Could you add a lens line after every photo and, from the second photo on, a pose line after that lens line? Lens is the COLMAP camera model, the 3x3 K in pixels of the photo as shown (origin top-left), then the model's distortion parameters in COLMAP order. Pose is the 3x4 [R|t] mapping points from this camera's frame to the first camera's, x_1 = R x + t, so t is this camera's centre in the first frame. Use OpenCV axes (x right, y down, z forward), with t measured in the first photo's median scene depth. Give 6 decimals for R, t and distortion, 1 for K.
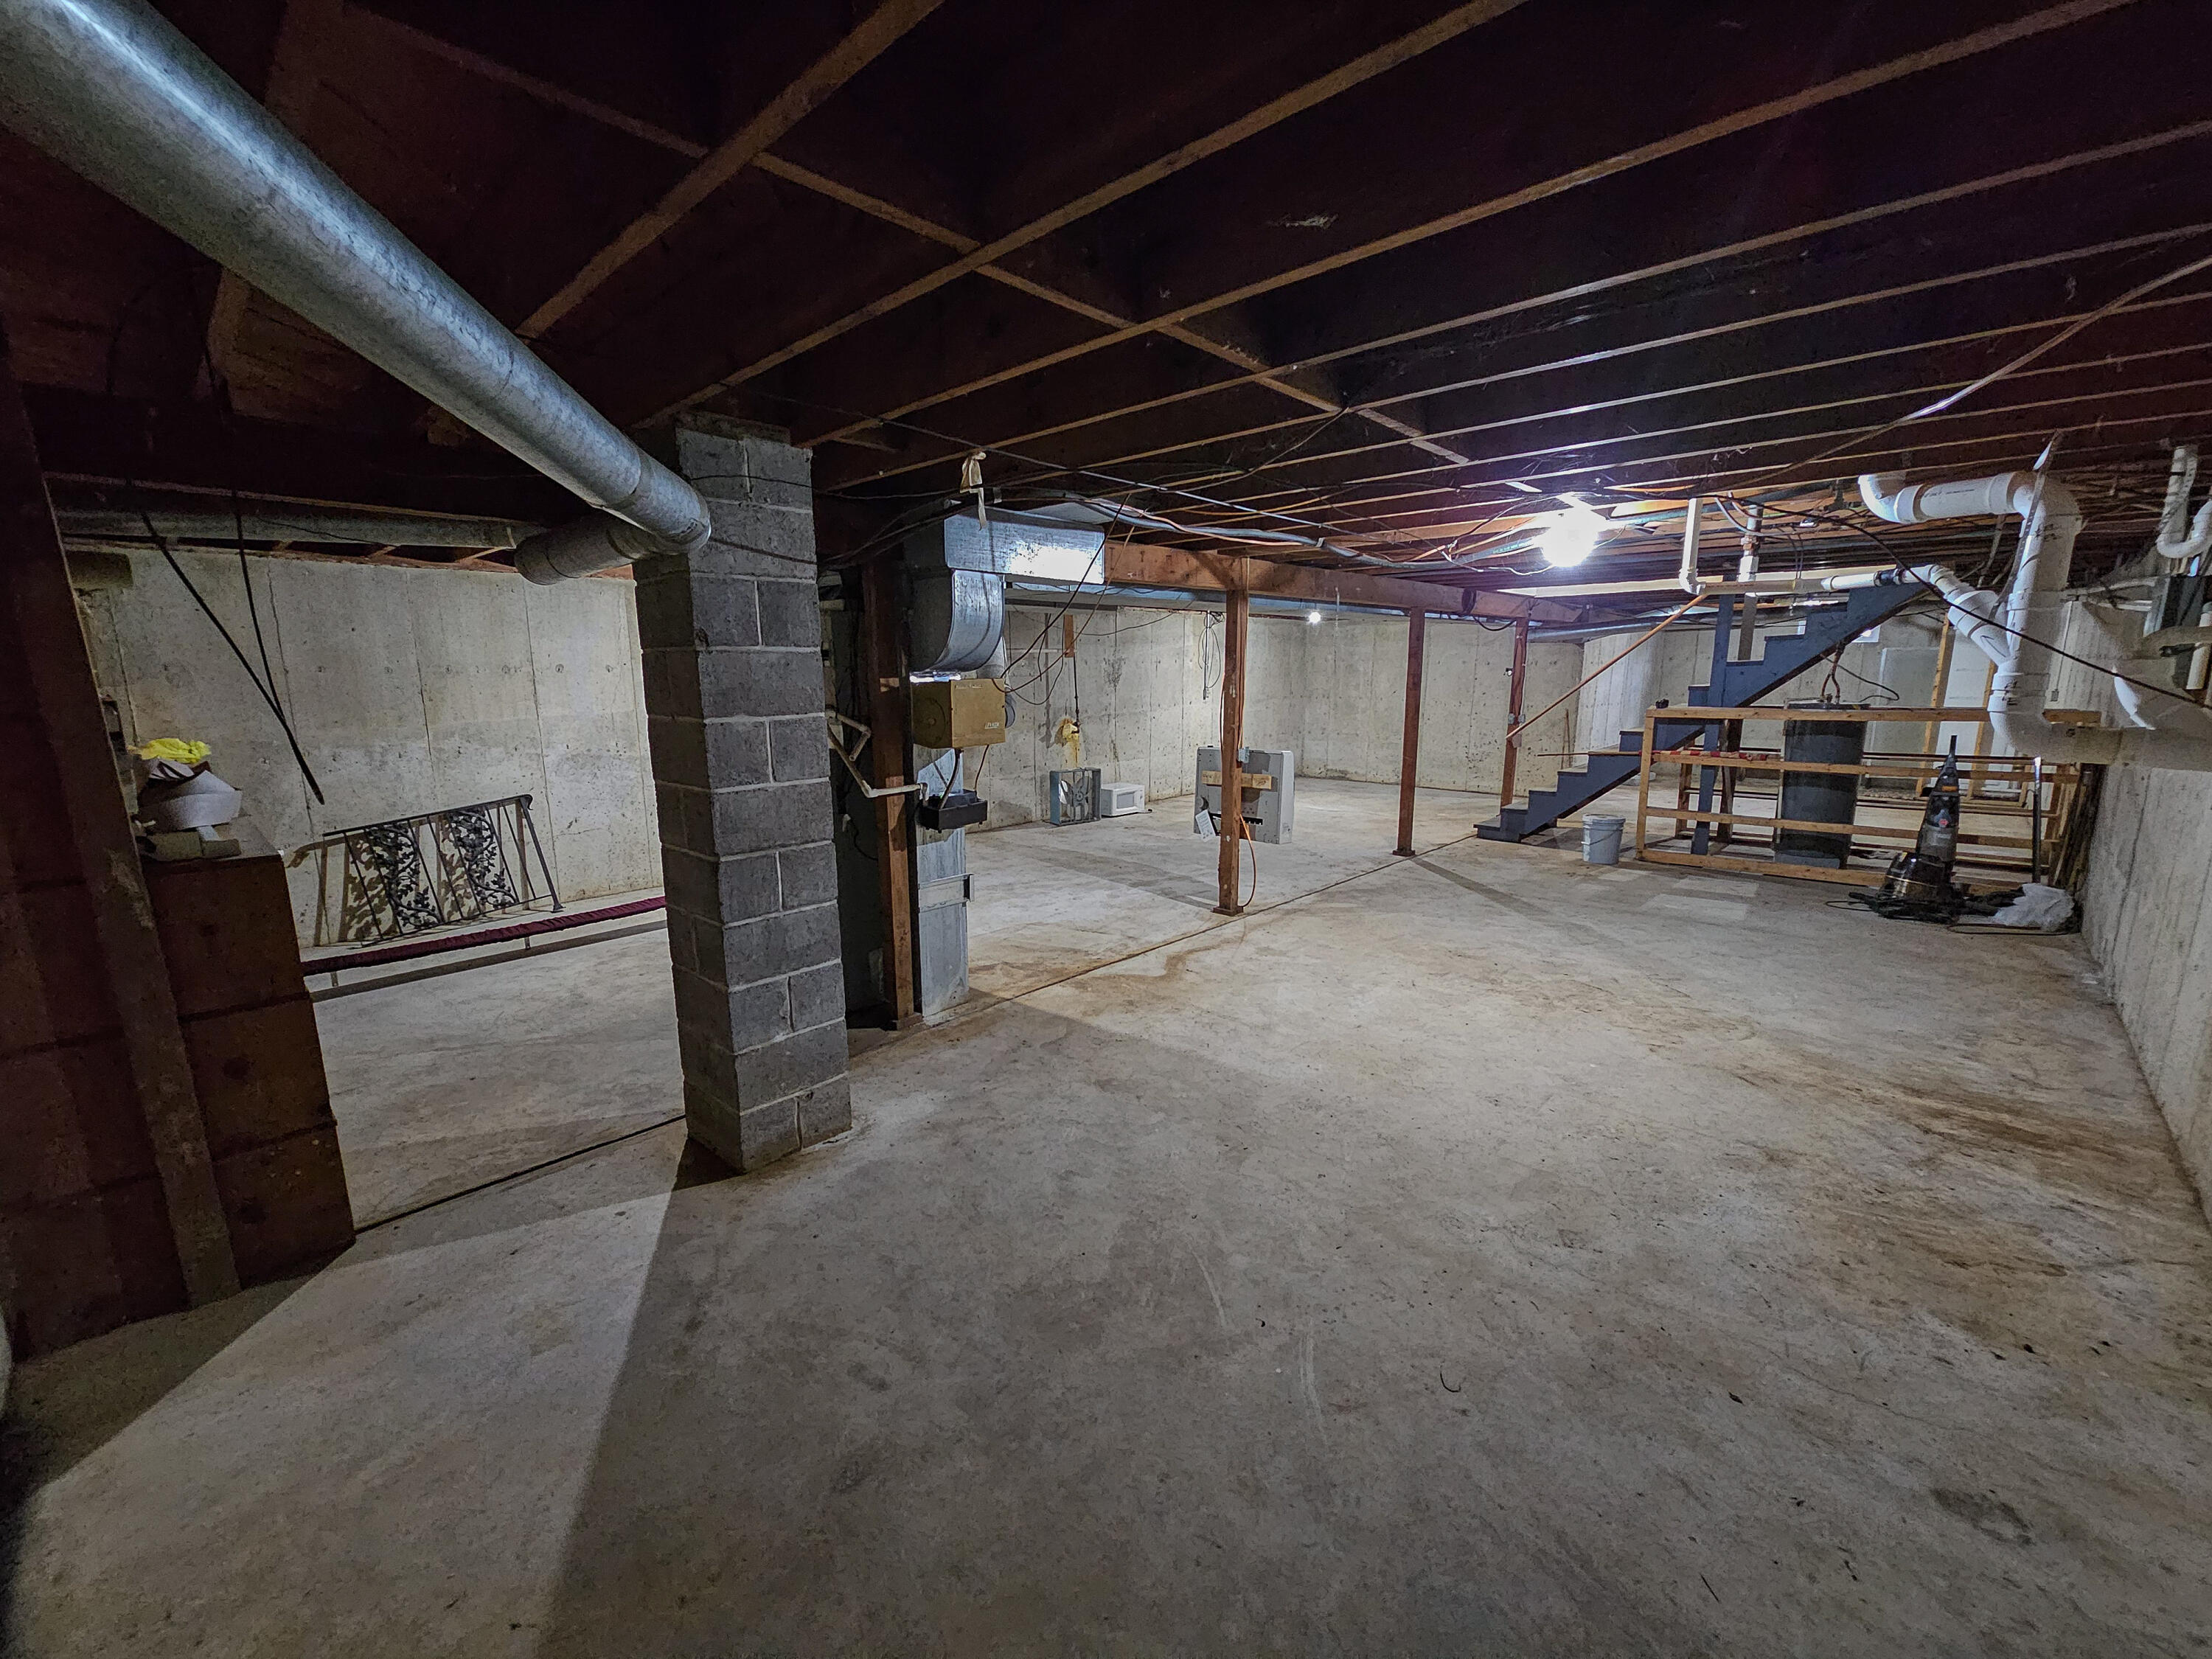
lens RADIAL K [[906.9, 0, 1092.6], [0, 906.9, 838.3], [0, 0, 1]] dist [0.001837, 0.000066]
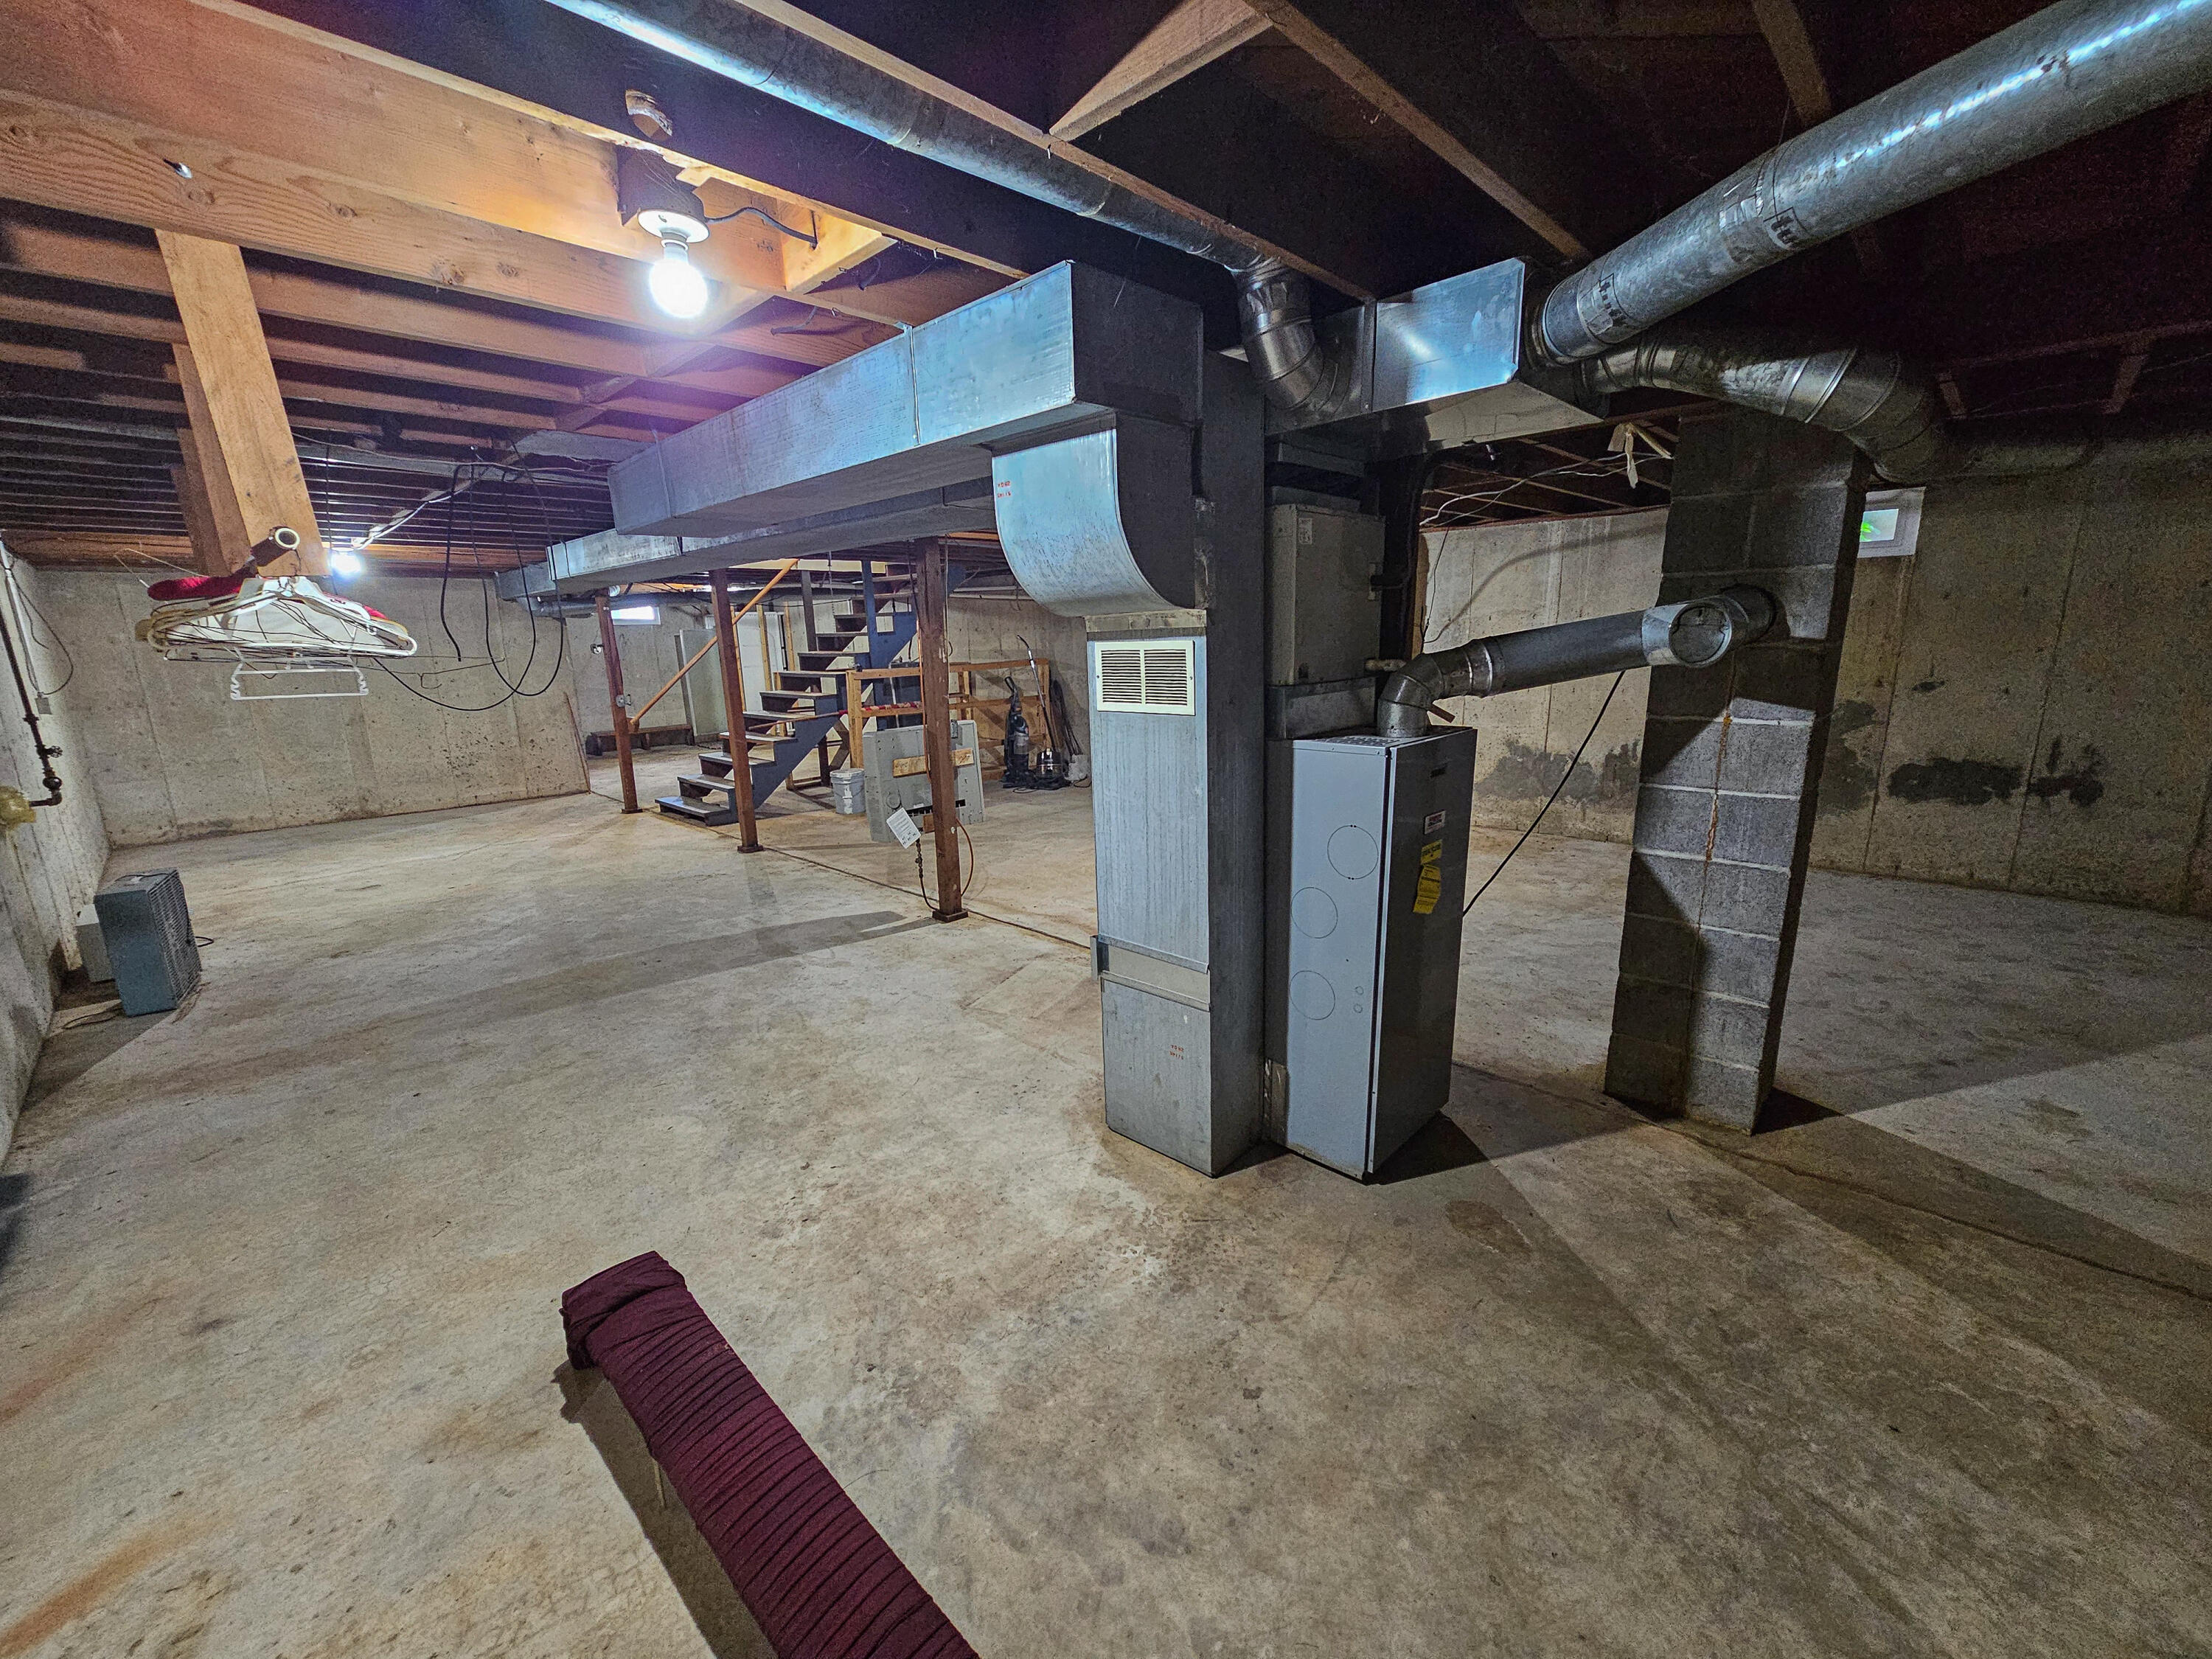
lens RADIAL K [[906.9, 0, 1092.6], [0, 906.9, 838.3], [0, 0, 1]] dist [0.001837, 0.000066]
pose [[0.020474, -0.213040, 0.976829, -0.678091], [0.209394, 0.956279, 0.204169, -0.138290], [-0.977617, 0.200362, 0.064188, 0.818257]]
